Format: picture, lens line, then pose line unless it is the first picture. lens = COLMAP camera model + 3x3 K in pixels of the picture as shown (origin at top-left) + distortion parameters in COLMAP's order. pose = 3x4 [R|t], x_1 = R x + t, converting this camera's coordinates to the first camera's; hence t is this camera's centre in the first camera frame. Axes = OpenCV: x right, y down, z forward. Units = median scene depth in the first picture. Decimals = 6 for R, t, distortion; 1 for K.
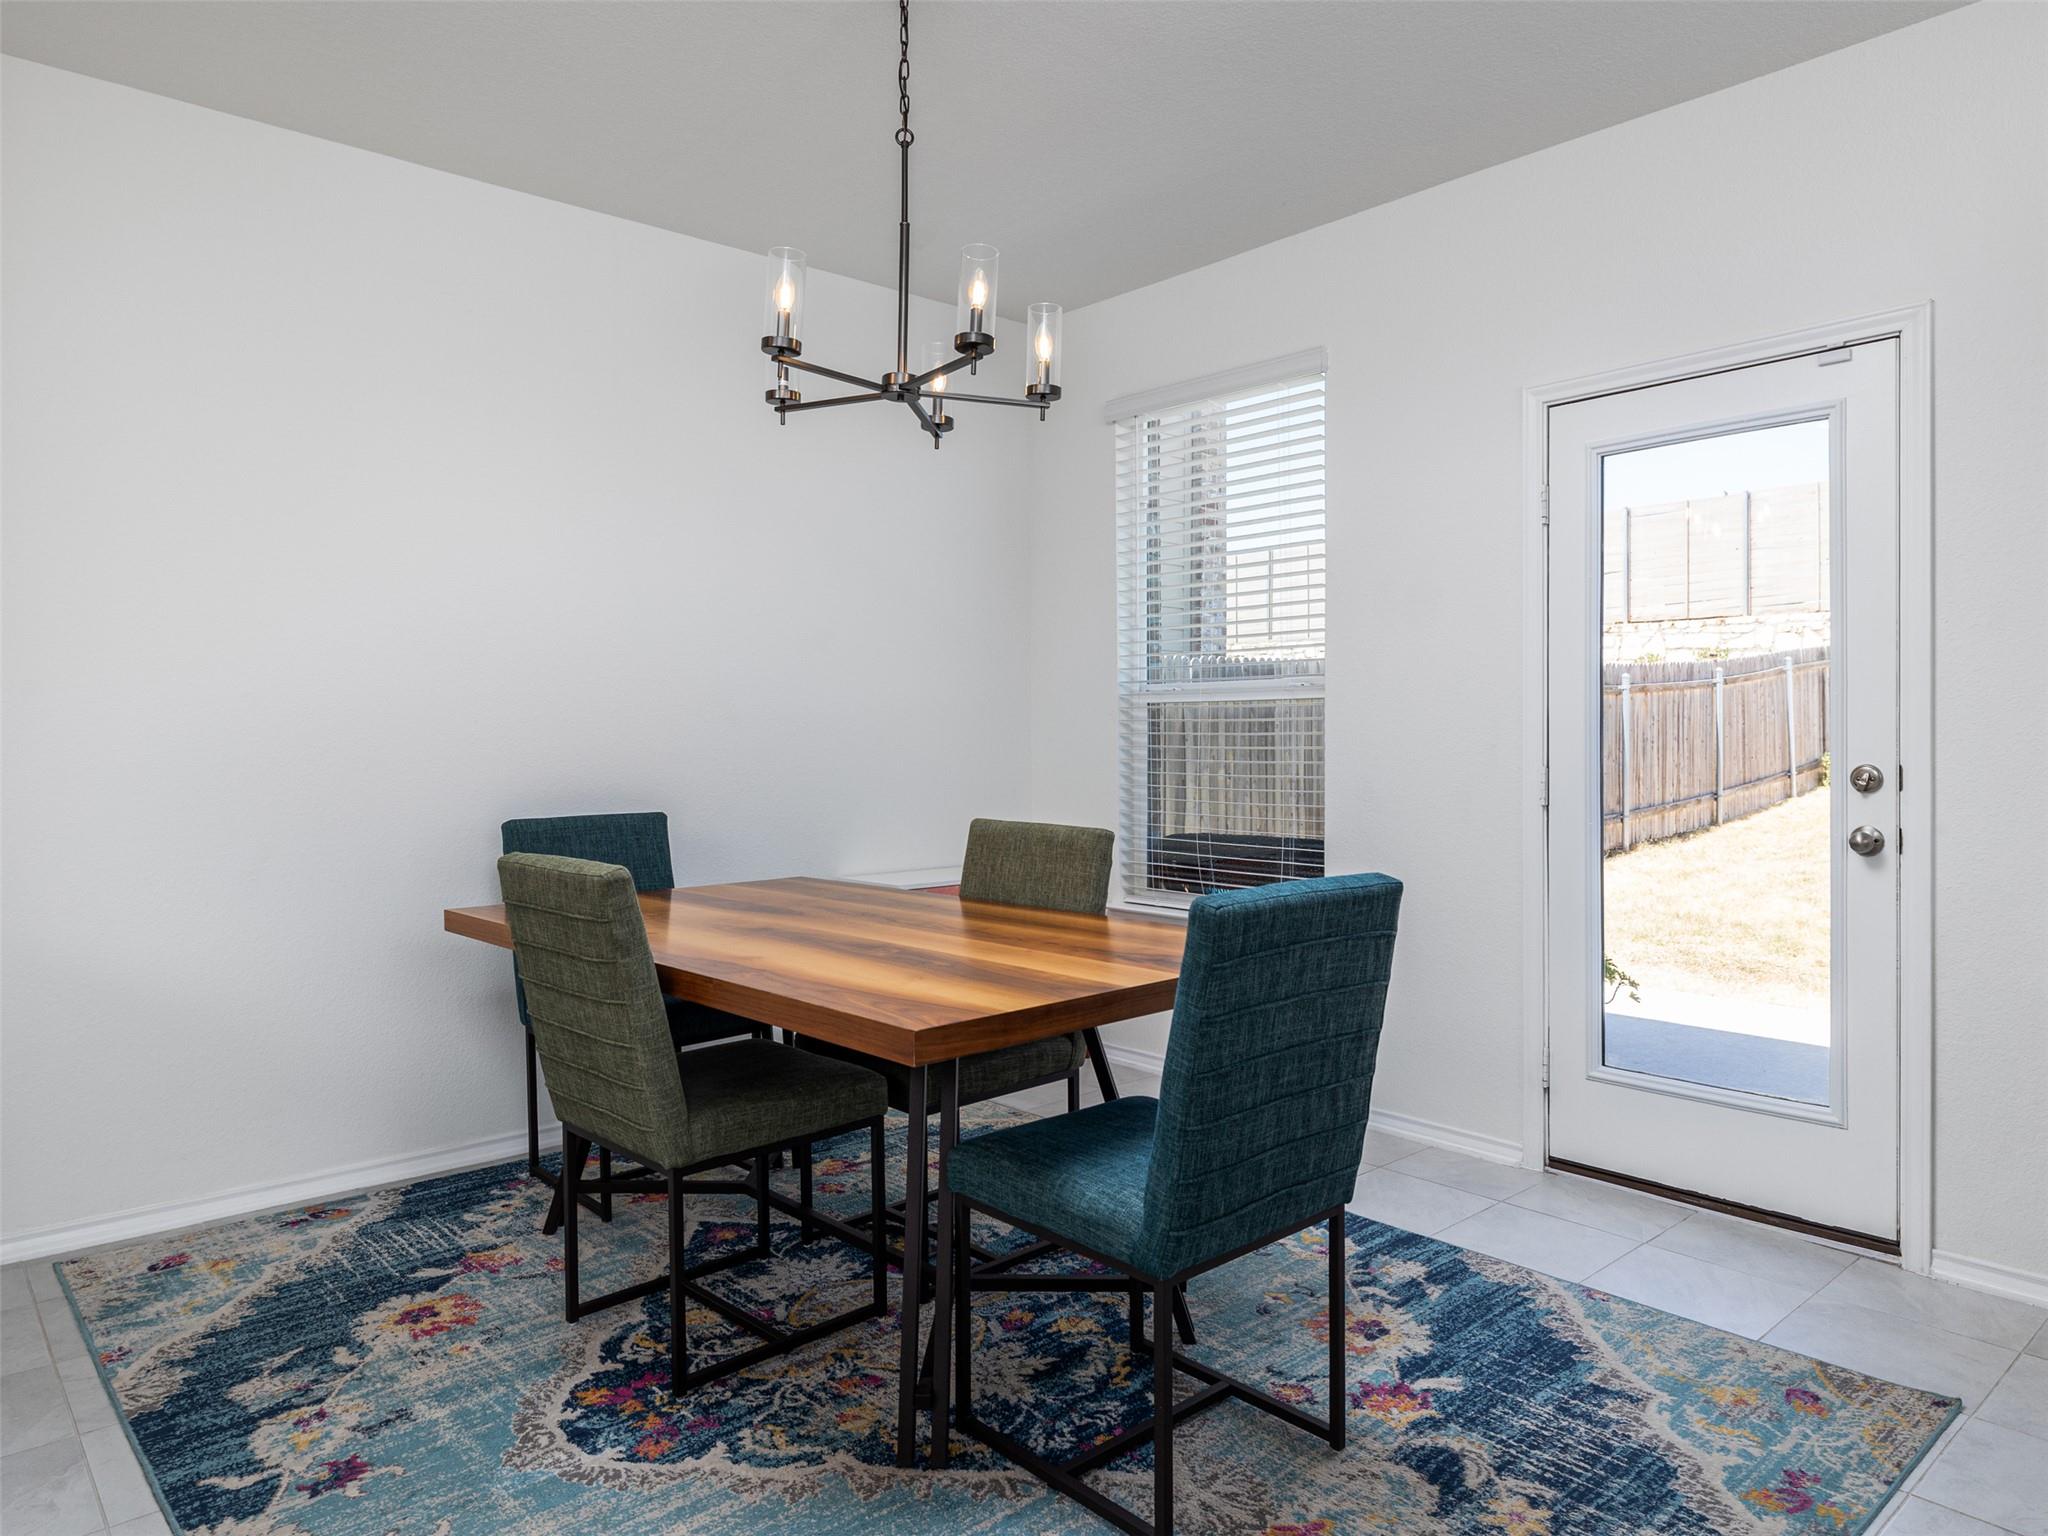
lens RADIAL K [[1323.9, 0, 1024.0], [0, 1323.9, 768.0], [0, 0, 1]] dist [0.002805, 0.001009]
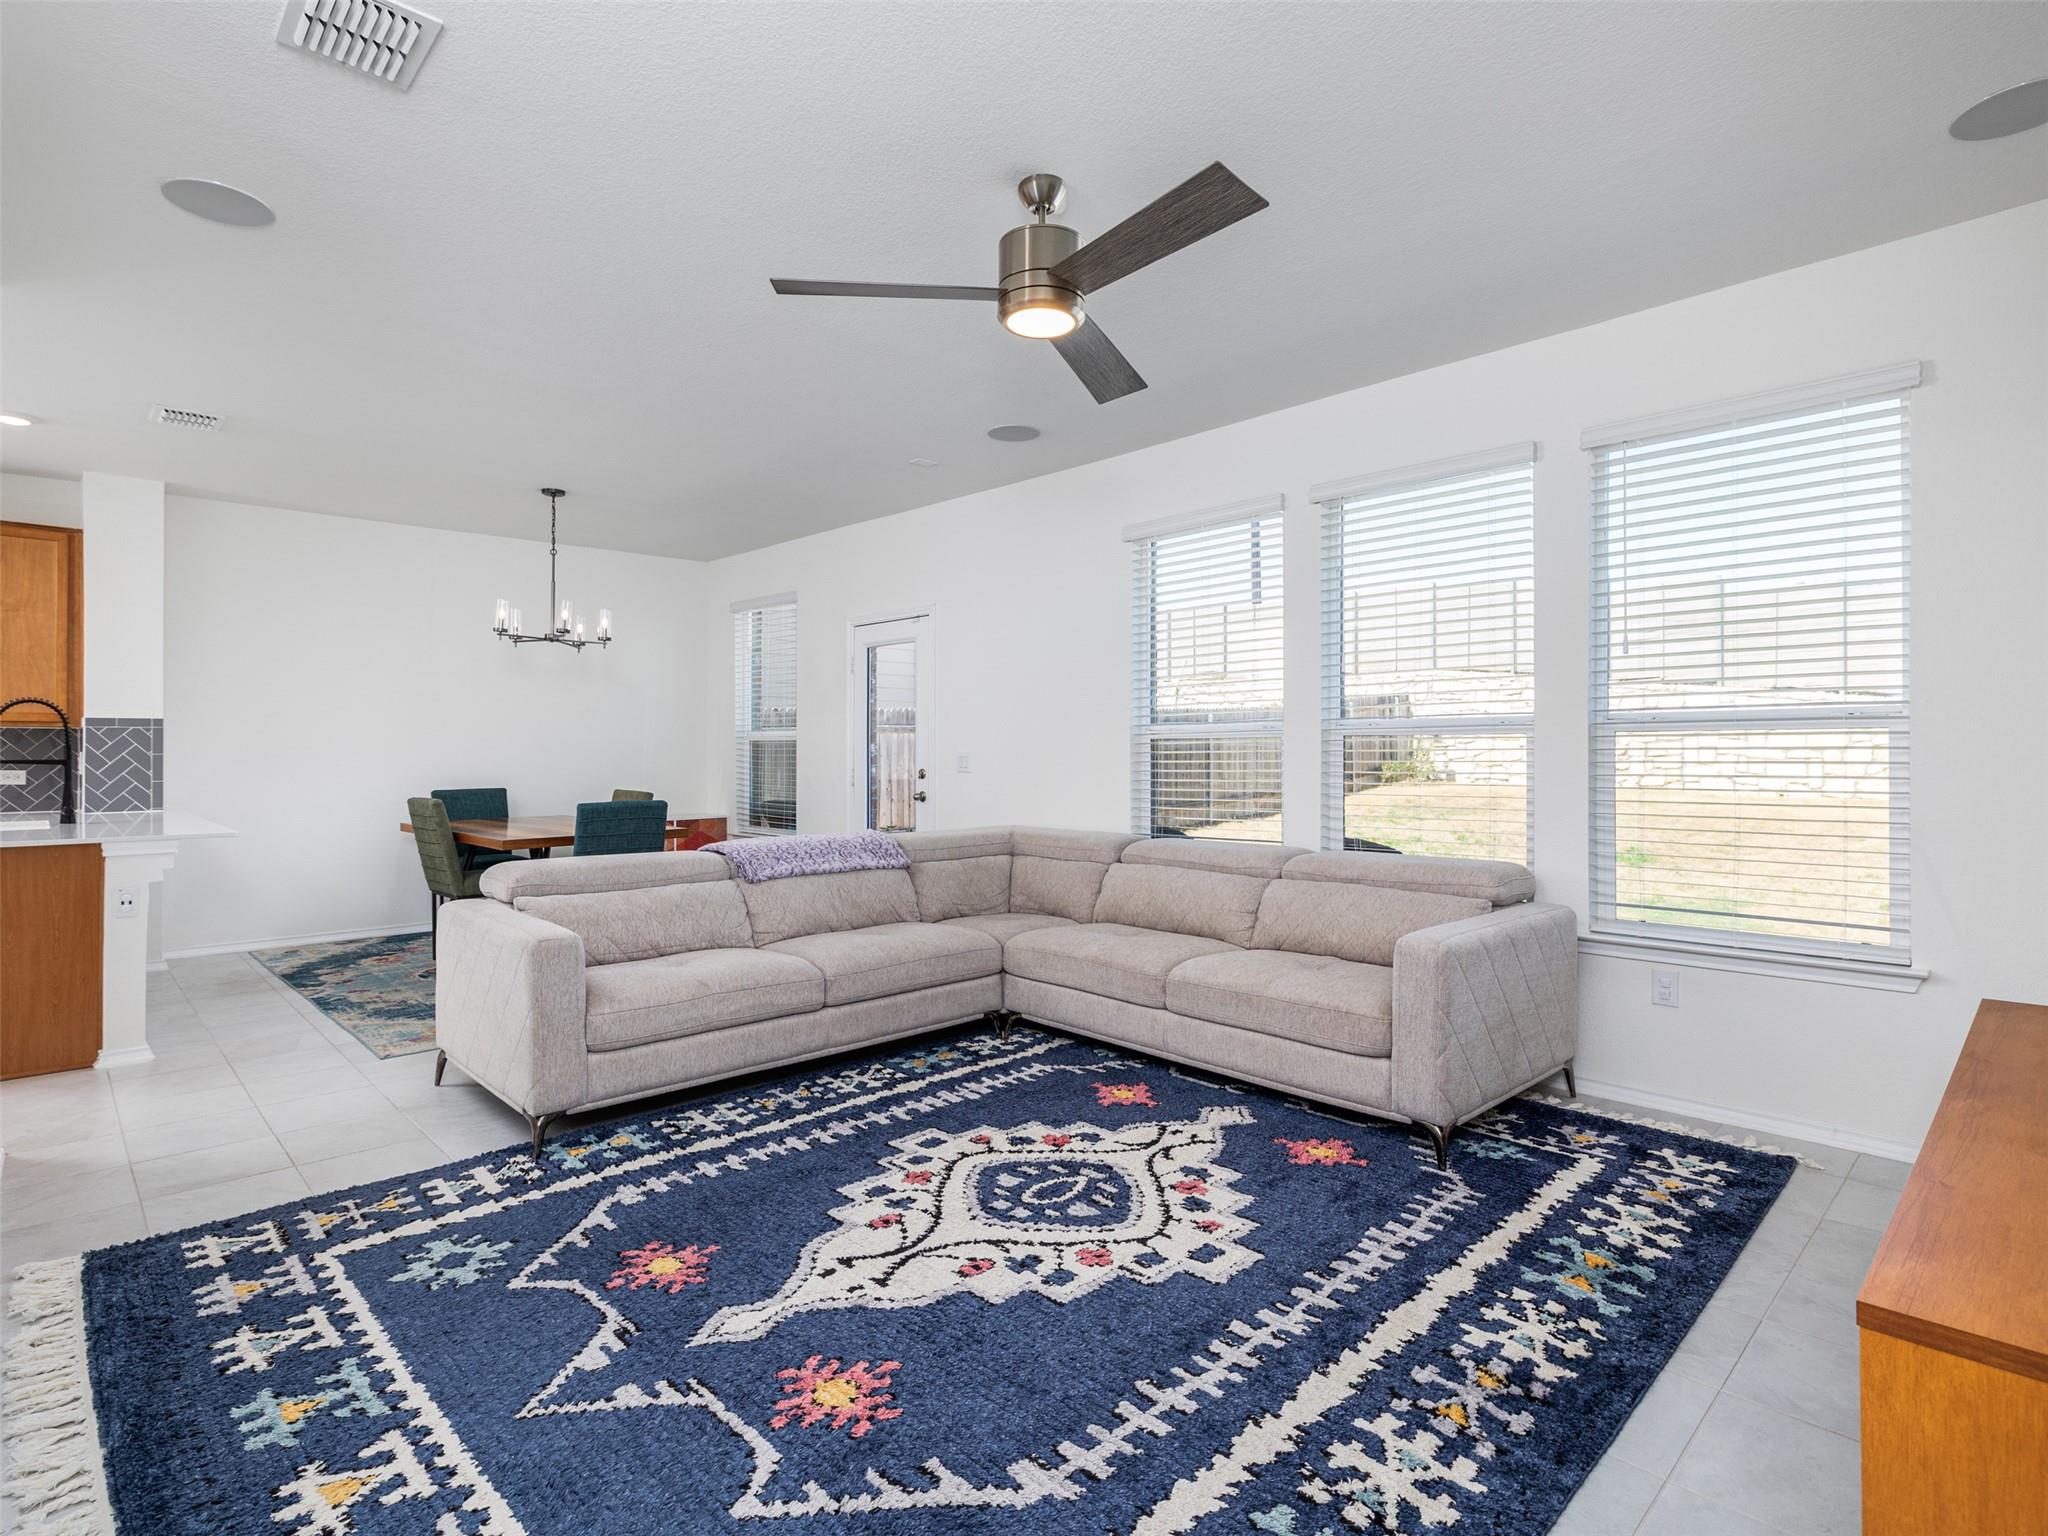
lens RADIAL K [[1044.2, 0, 1019.5], [0, 1044.2, 752.3], [0, 0, 1]] dist [-0.010883, 0.000046]
pose [[0.999423, 0.004286, 0.033680, 0.585890], [-0.003595, 0.999782, -0.020544, 0.005882], [-0.033760, 0.020411, 0.999222, -0.900851]]
